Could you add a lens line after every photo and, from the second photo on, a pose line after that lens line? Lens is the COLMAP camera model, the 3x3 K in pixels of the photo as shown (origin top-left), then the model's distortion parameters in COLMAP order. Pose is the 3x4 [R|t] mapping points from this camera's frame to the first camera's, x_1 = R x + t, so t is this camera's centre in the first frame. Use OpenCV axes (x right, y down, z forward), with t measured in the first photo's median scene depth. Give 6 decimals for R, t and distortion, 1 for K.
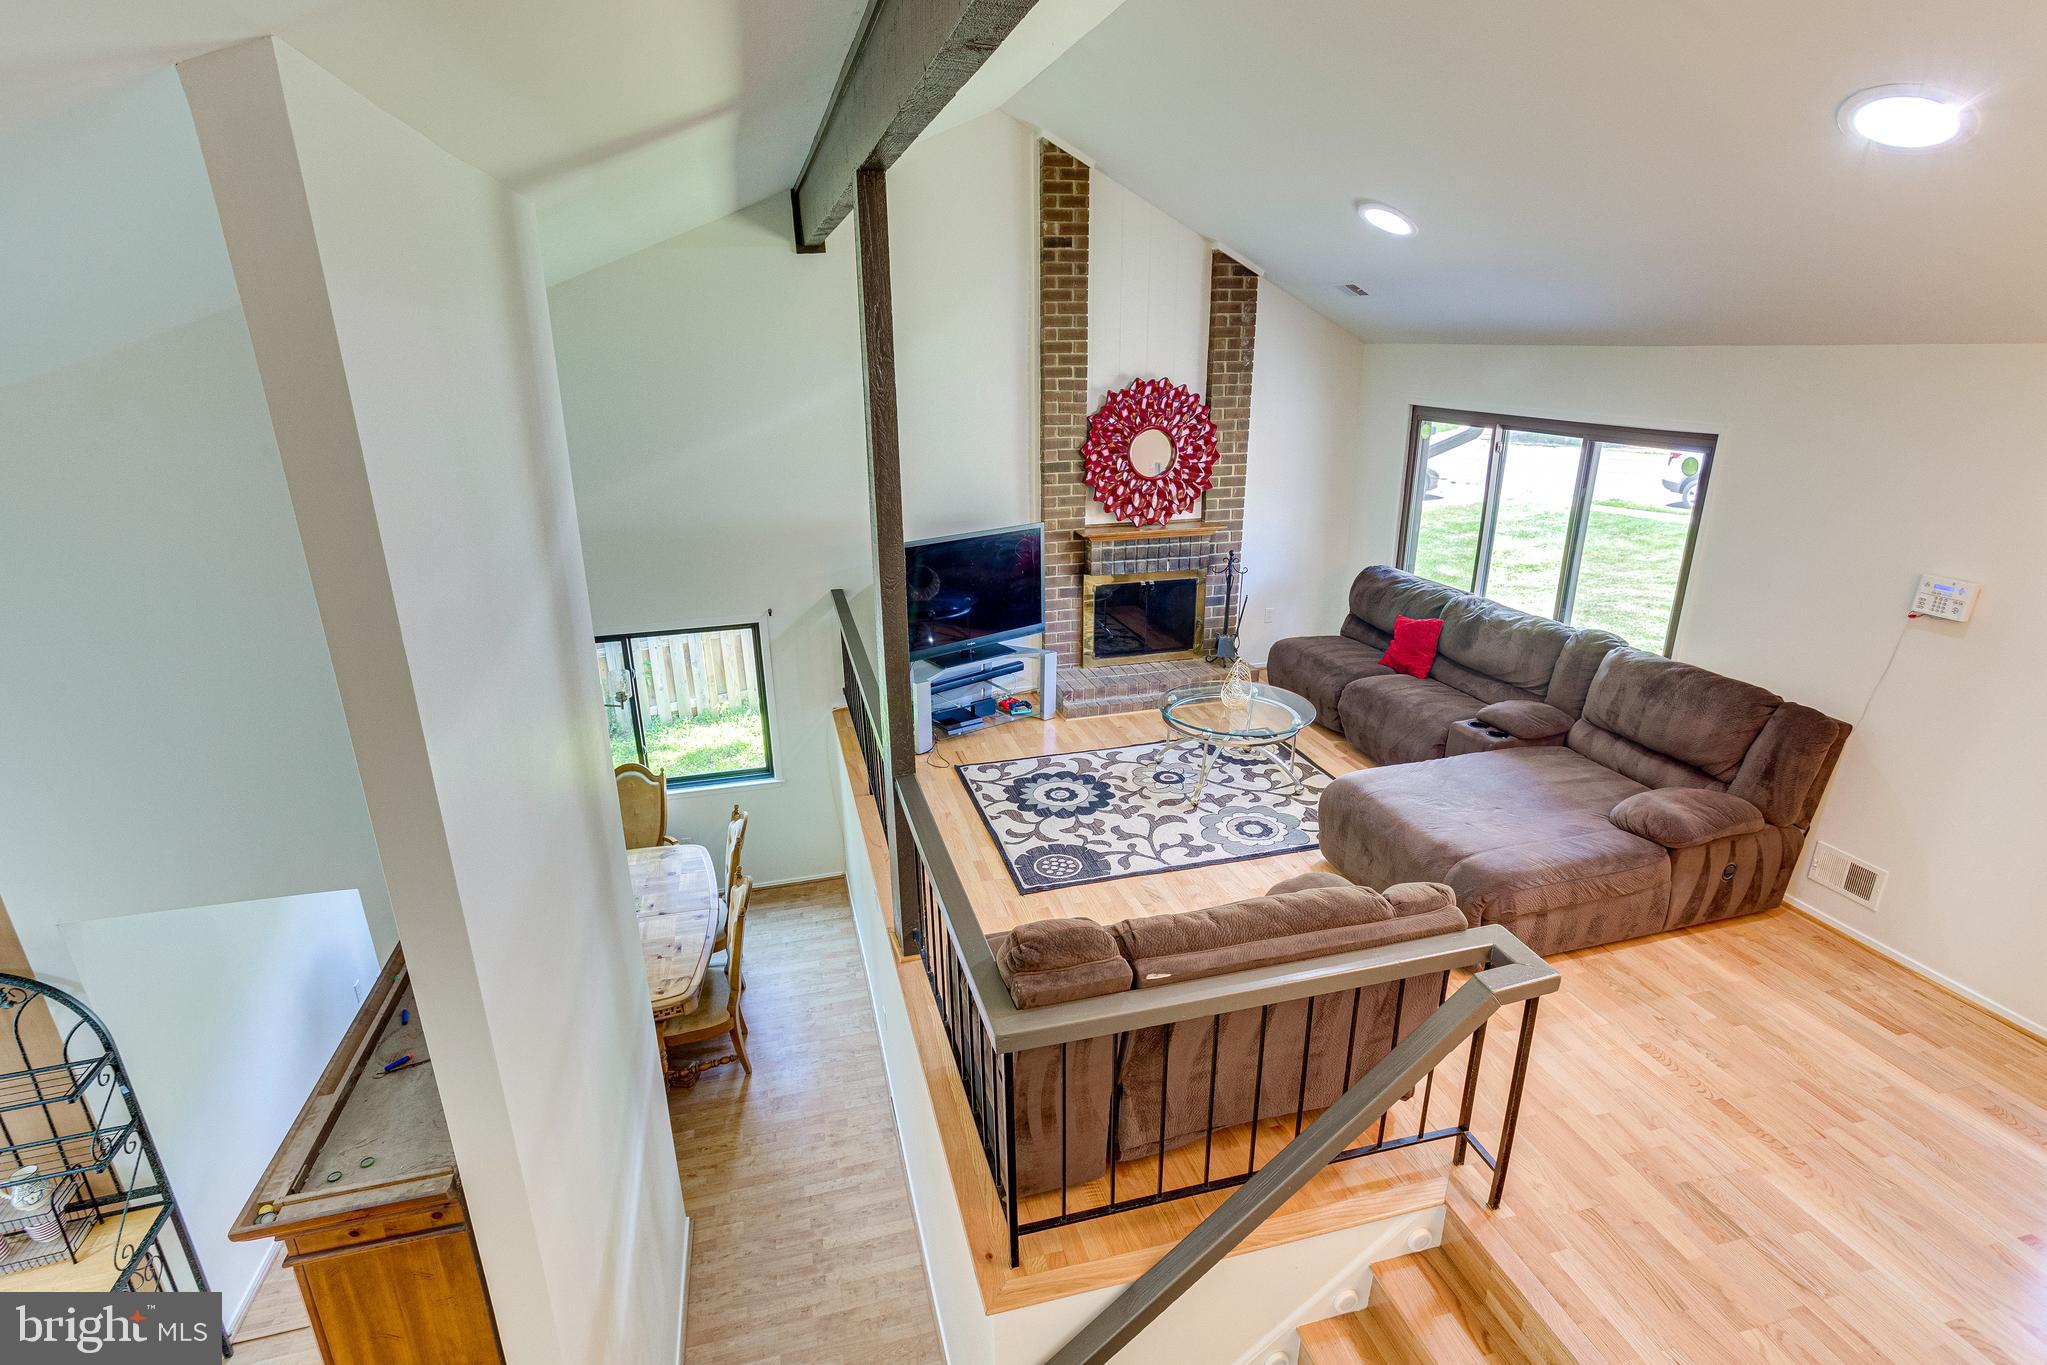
lens RADIAL K [[1006.8, 0, 1005.3], [0, 1006.8, 689.5], [0, 0, 1]] dist [-0.044833, 0.031600]
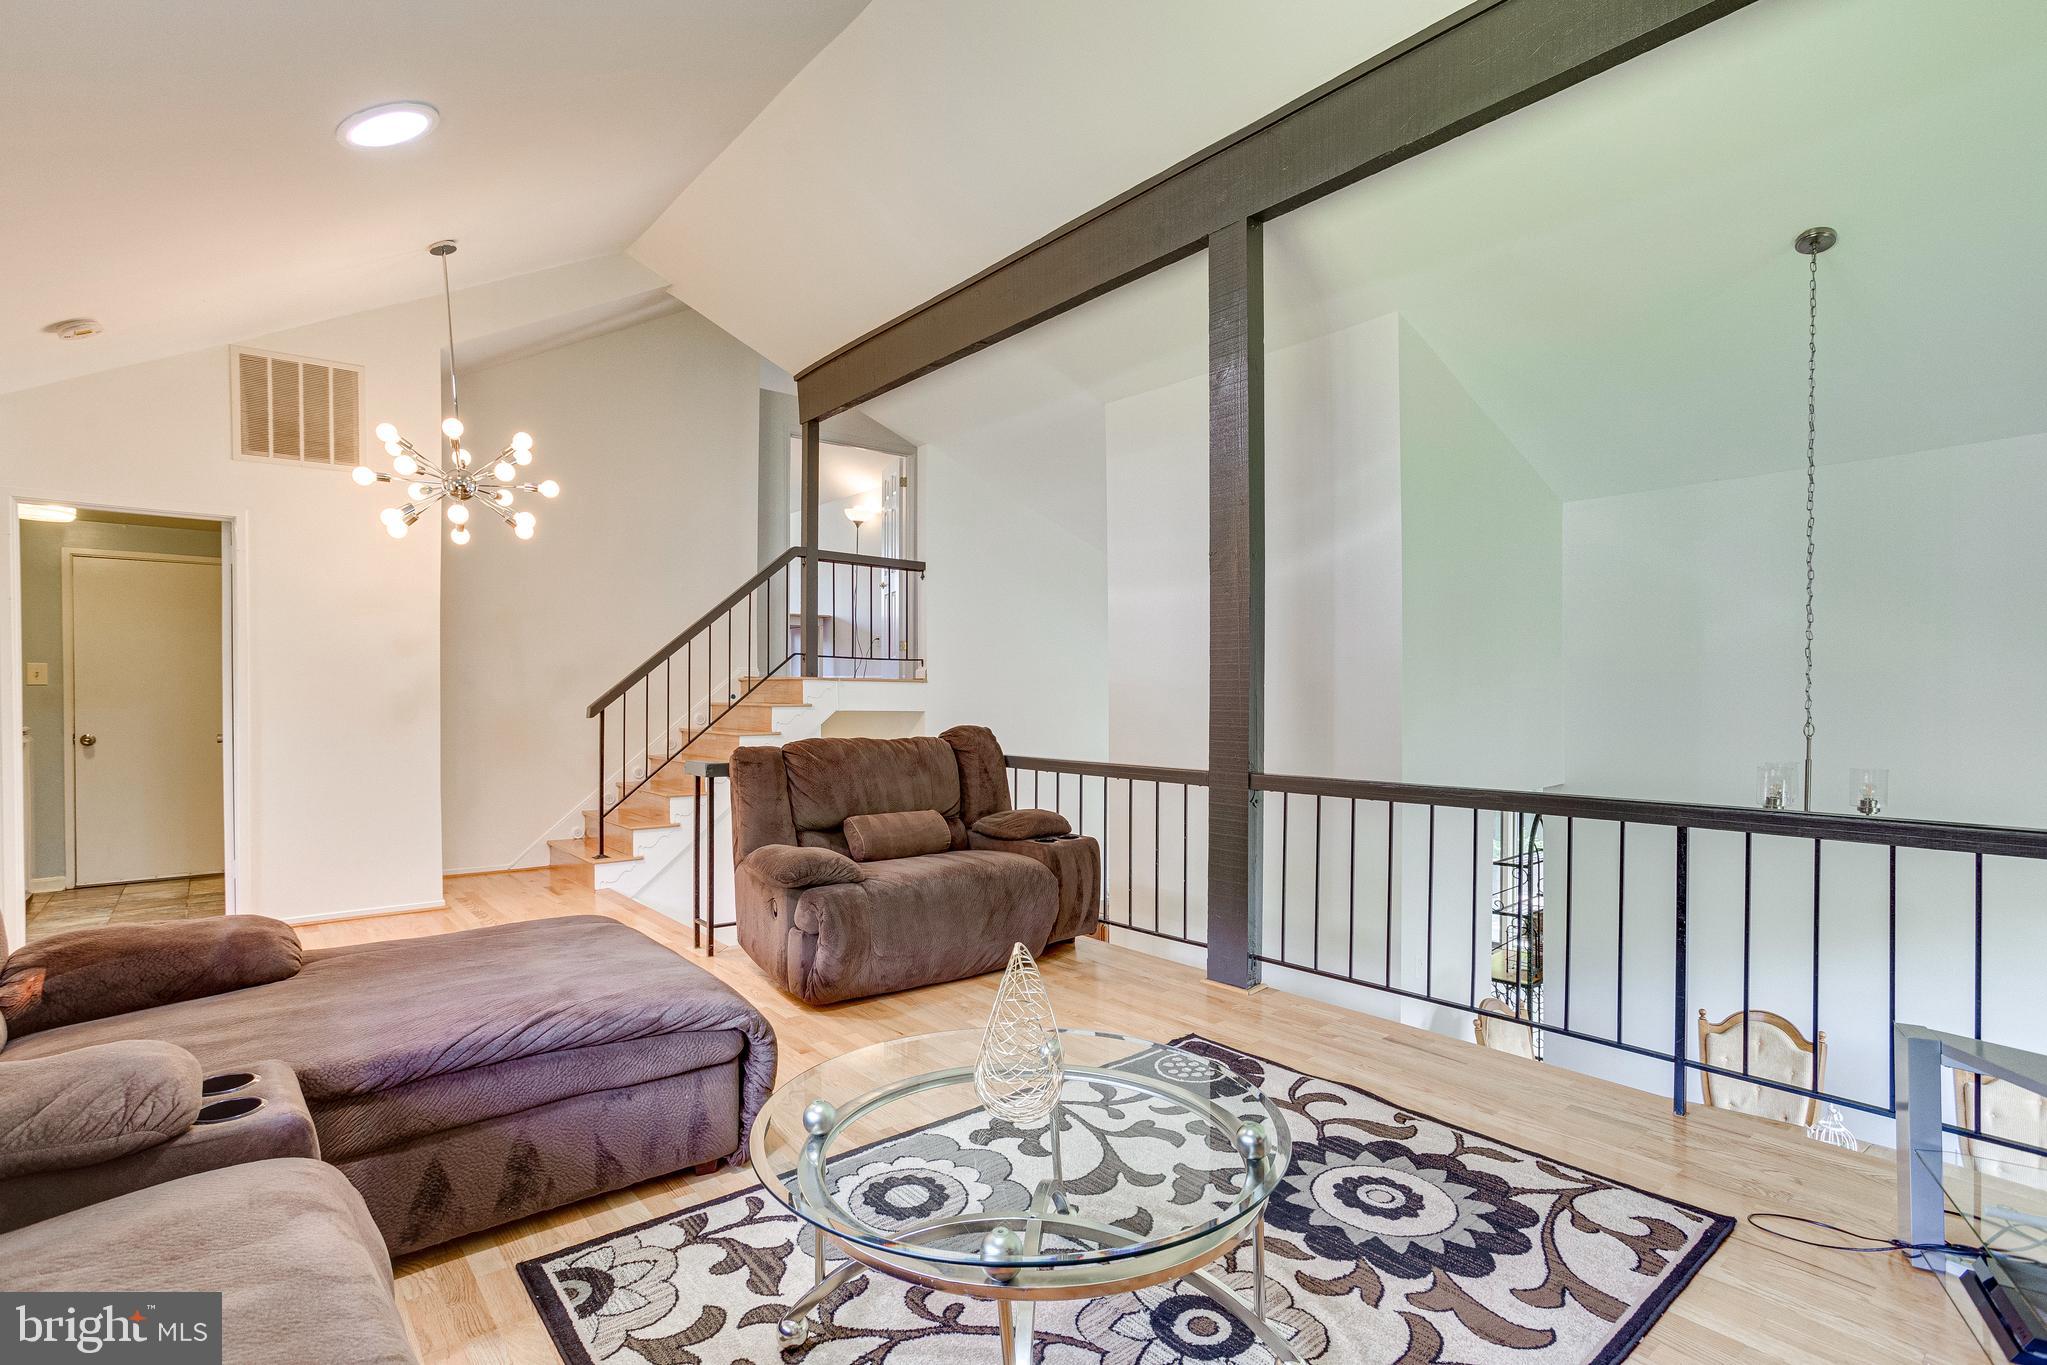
lens RADIAL K [[992.0, 0, 1011.4], [0, 992.0, 705.7], [0, 0, 1]] dist [-0.051635, 0.035884]
pose [[-0.910034, 0.019102, -0.414092, 0.296945], [-0.126634, 0.938374, 0.321586, -0.160849], [0.394717, 0.345093, -0.851534, 1.026228]]
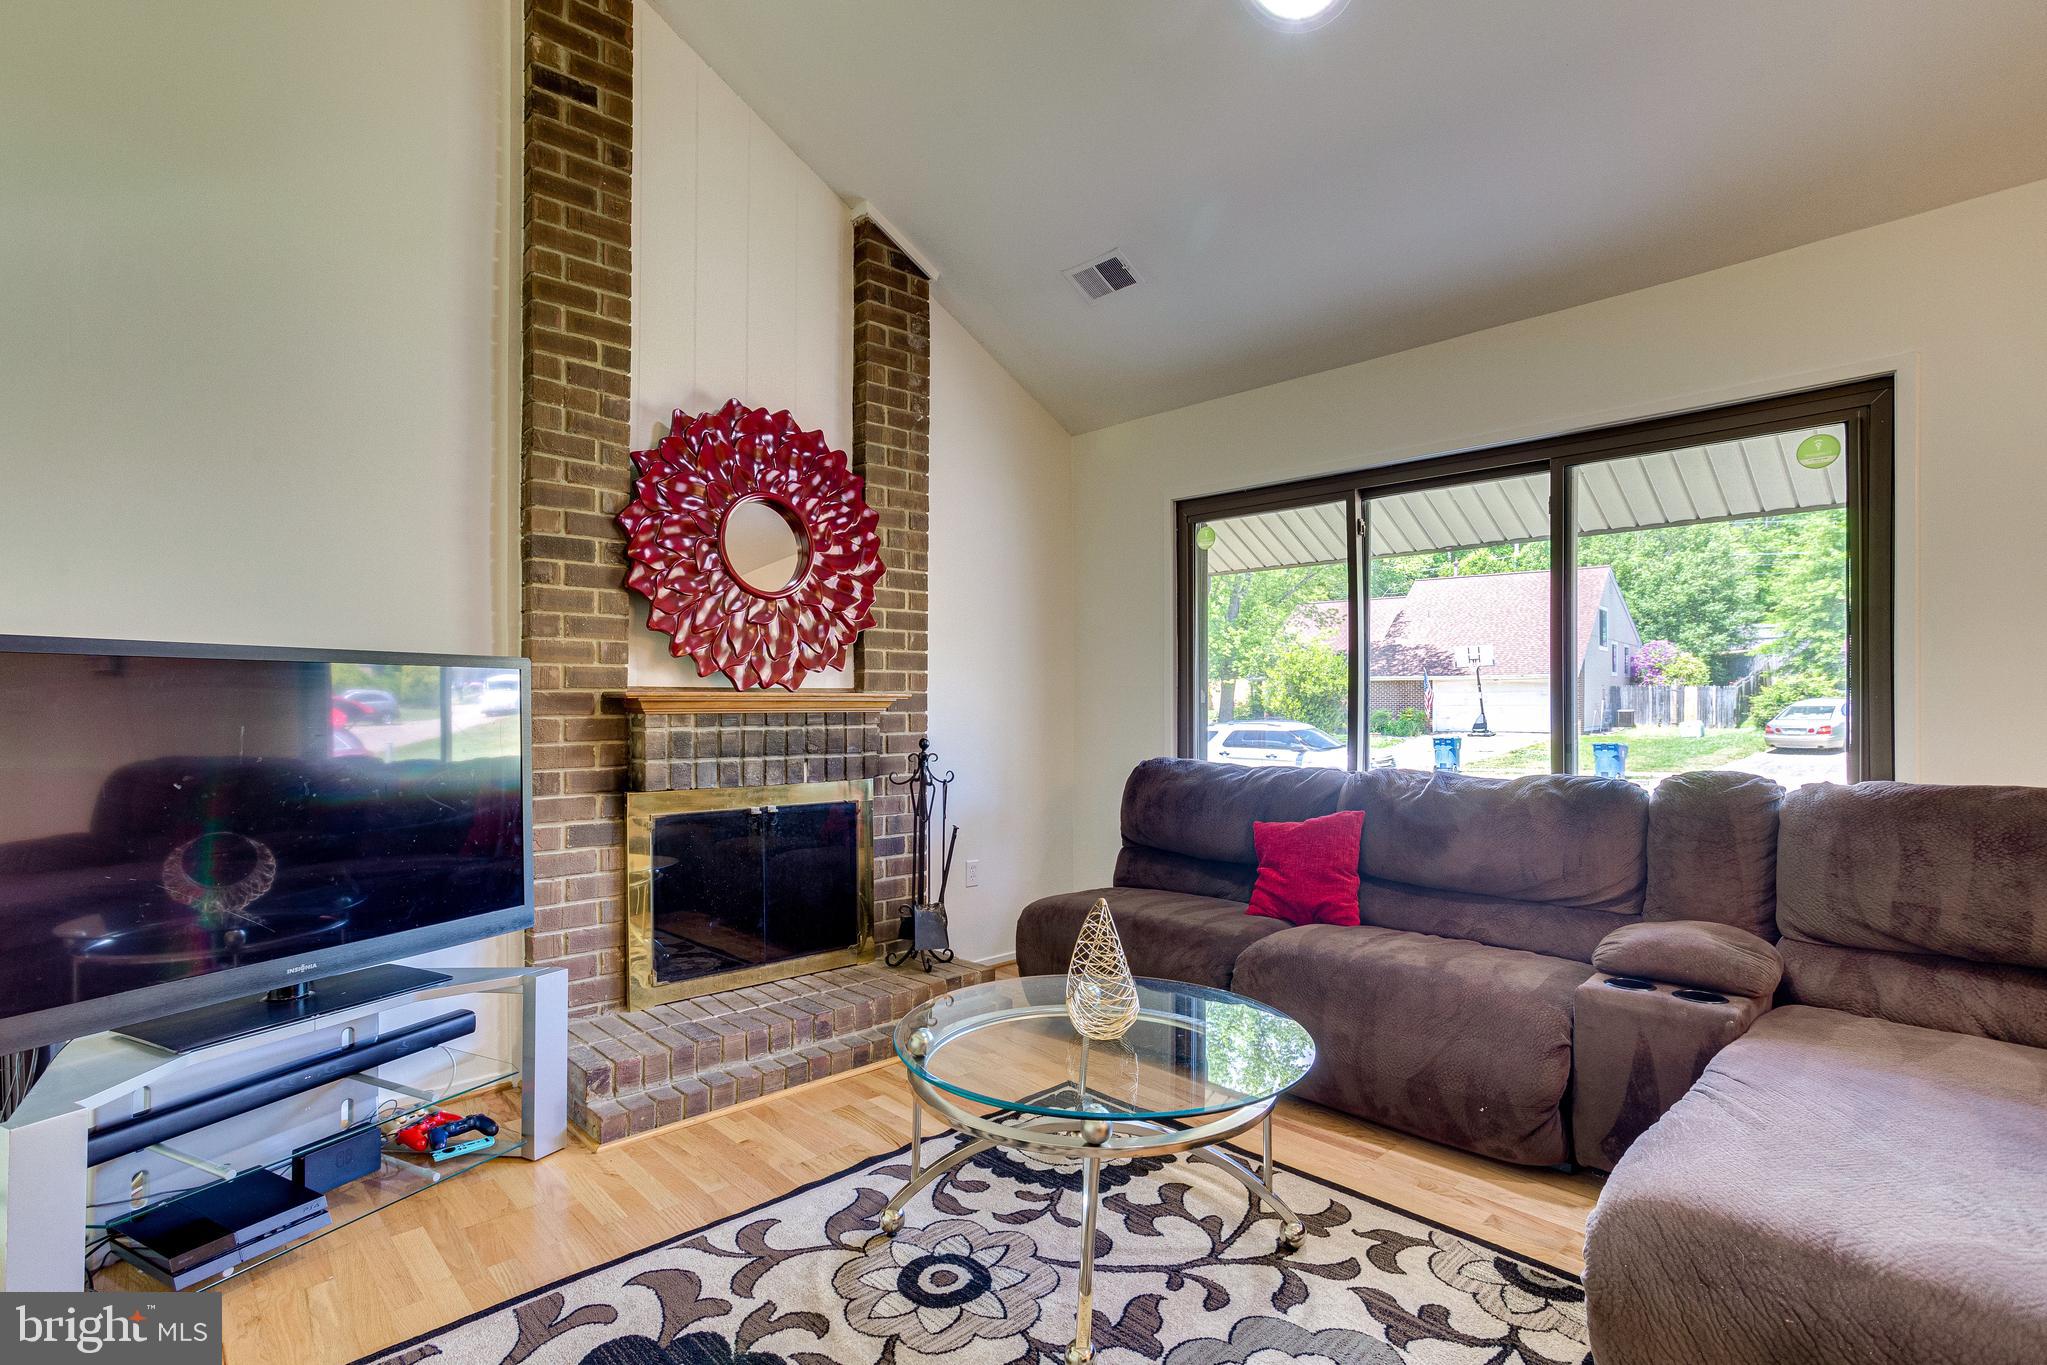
lens RADIAL K [[992.0, 0, 1011.4], [0, 992.0, 705.7], [0, 0, 1]] dist [-0.051635, 0.035884]
pose [[0.876496, 0.011766, 0.481265, 0.017589], [0.148835, 0.944101, -0.294146, 0.004037], [-0.457824, 0.329447, 0.825749, 0.571837]]
